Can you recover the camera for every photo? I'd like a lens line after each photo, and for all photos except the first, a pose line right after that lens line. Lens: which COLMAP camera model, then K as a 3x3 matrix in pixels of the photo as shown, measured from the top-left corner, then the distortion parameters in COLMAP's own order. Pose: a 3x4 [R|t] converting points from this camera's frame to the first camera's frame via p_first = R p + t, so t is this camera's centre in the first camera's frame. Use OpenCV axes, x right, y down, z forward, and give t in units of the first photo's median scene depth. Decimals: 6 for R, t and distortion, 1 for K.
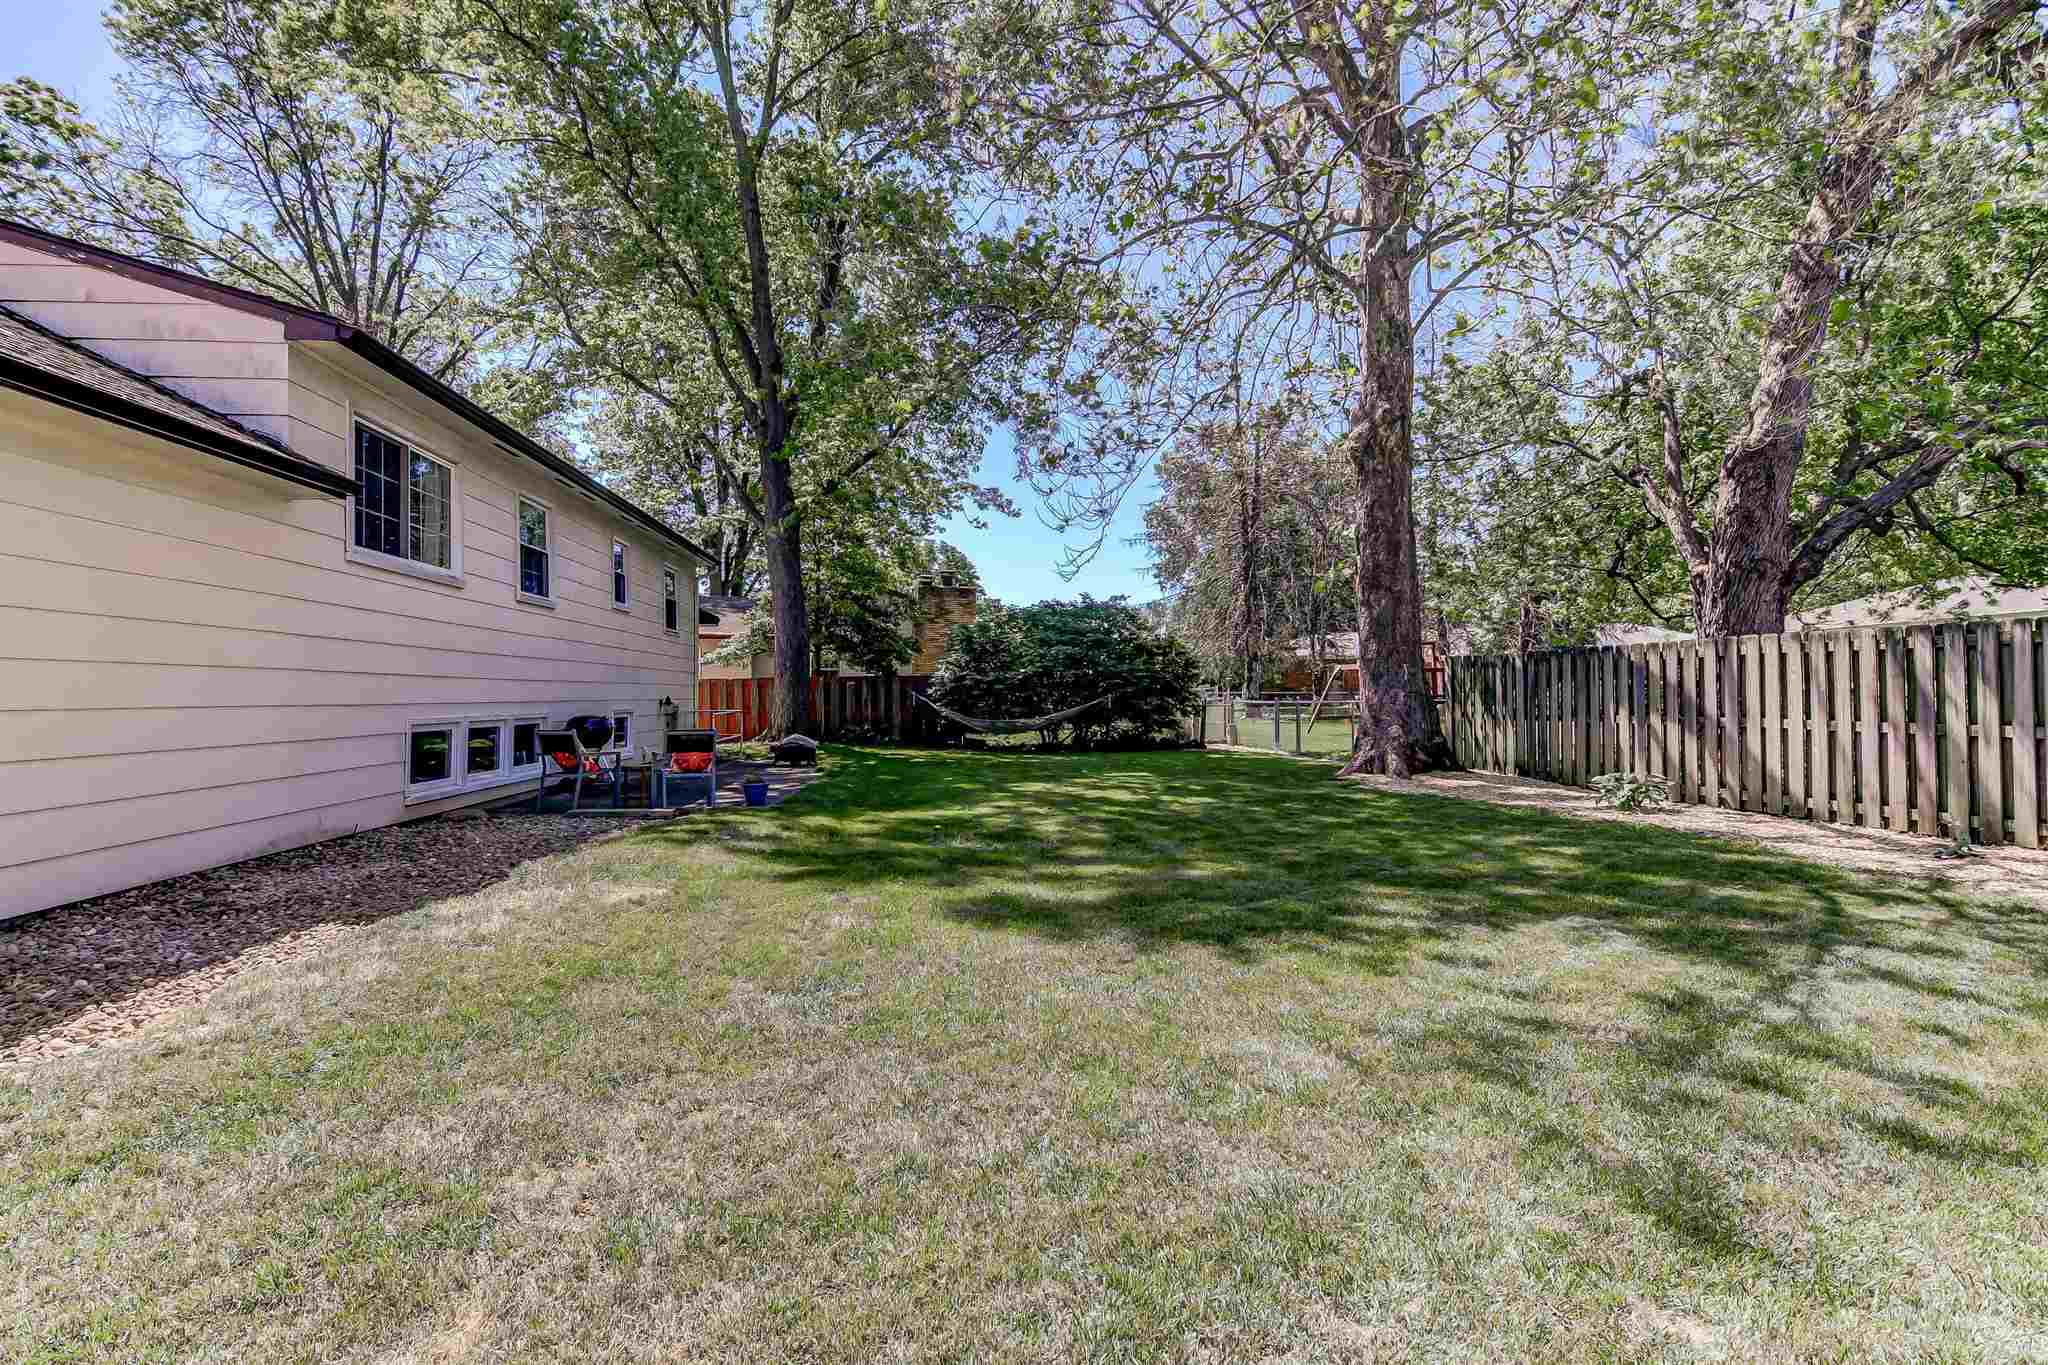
lens RADIAL K [[981.8, 0, 1009.6], [0, 981.8, 684.9], [0, 0, 1]] dist [0.018452, -0.015174]
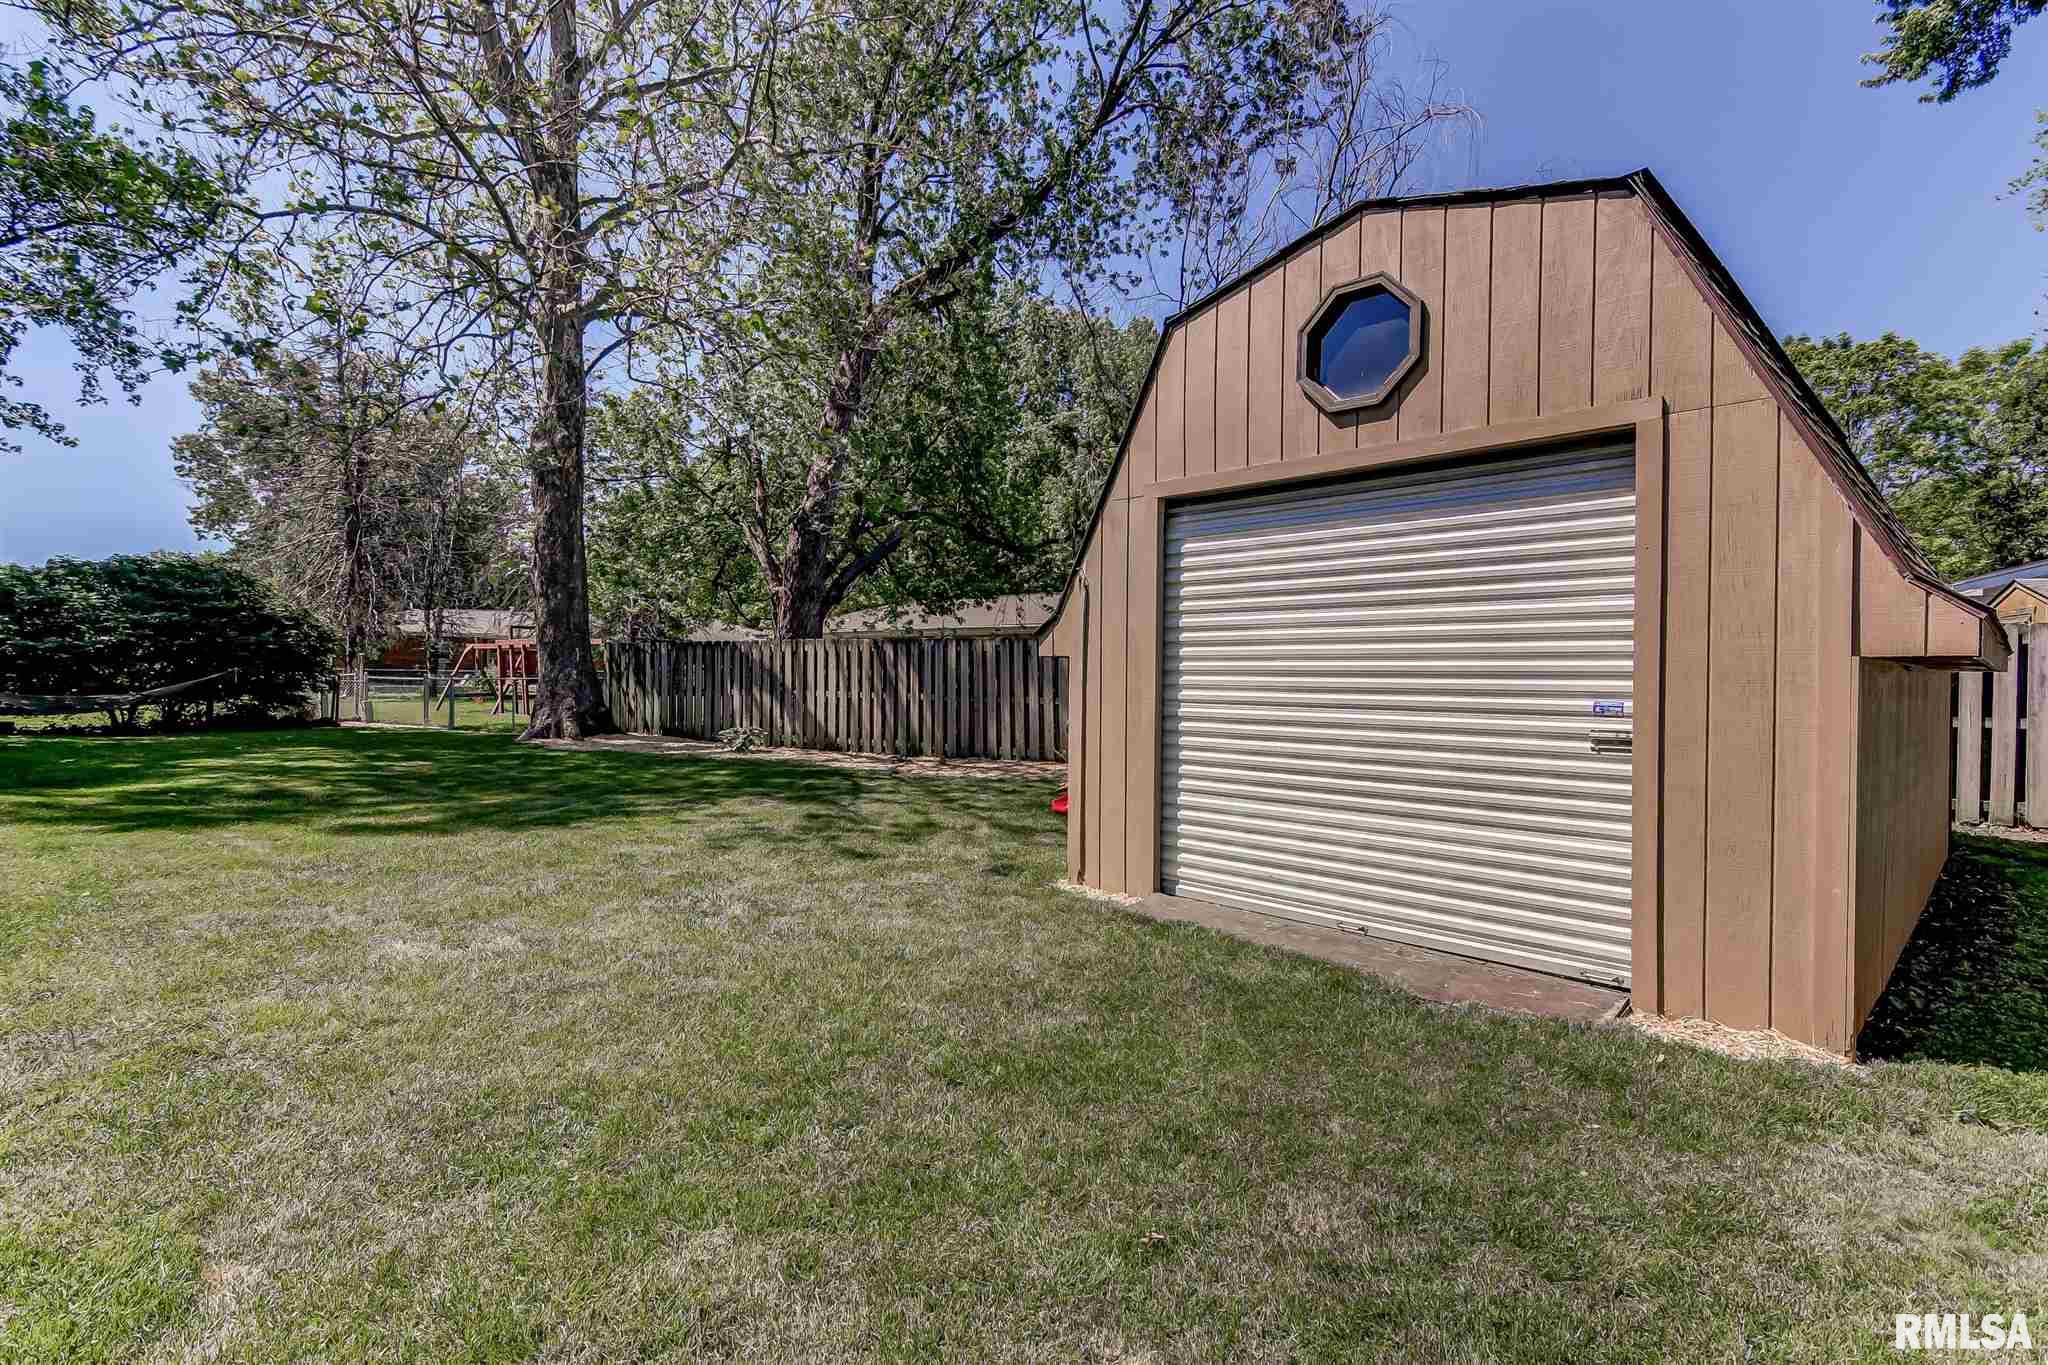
lens RADIAL K [[981.8, 0, 1009.6], [0, 981.8, 684.9], [0, 0, 1]] dist [0.018452, -0.015174]
pose [[0.645731, 0.007068, 0.763533, -0.183930], [-0.021806, 0.999720, 0.009187, 0.002006], [-0.763254, -0.022582, 0.645704, -0.198919]]
